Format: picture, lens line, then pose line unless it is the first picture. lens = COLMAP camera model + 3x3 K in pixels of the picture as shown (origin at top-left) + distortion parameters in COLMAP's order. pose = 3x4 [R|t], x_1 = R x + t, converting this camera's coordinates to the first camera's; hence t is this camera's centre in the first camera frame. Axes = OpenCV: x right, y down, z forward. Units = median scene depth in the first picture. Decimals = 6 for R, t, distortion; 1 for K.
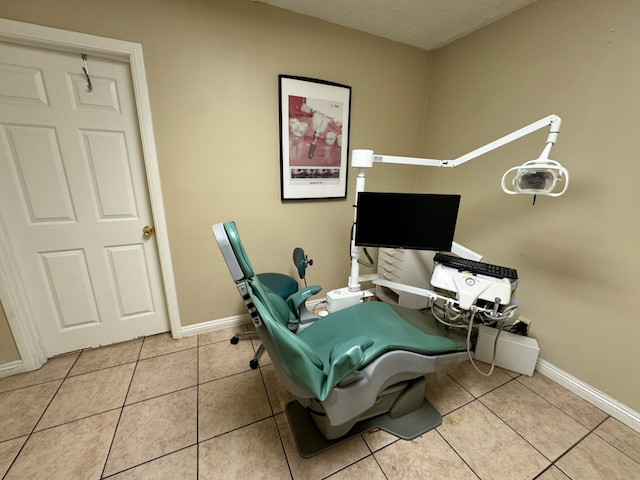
lens RADIAL K [[256.1, 0, 318.9], [0, 256.1, 241.2], [0, 0, 1]] dist [-0.001472, 0.000601]
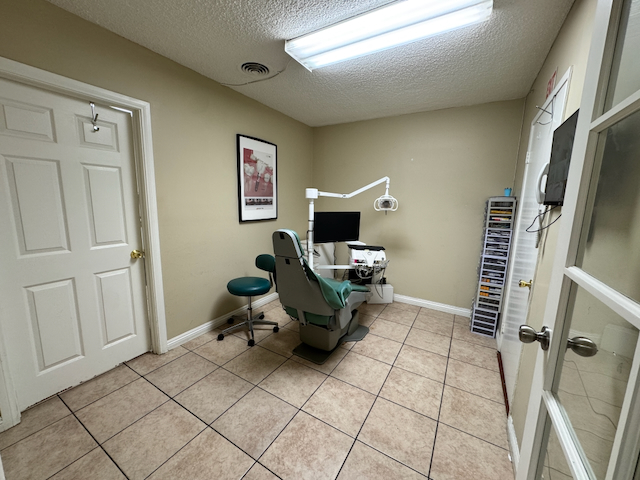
lens RADIAL K [[256.1, 0, 320.6], [0, 256.1, 241.4], [0, 0, 1]] dist [-0.001472, 0.000601]
pose [[0.819622, -0.095540, 0.564882, -0.658435], [0.150968, 0.987165, -0.052087, 0.083042], [-0.552656, 0.127971, 0.823526, -0.356565]]
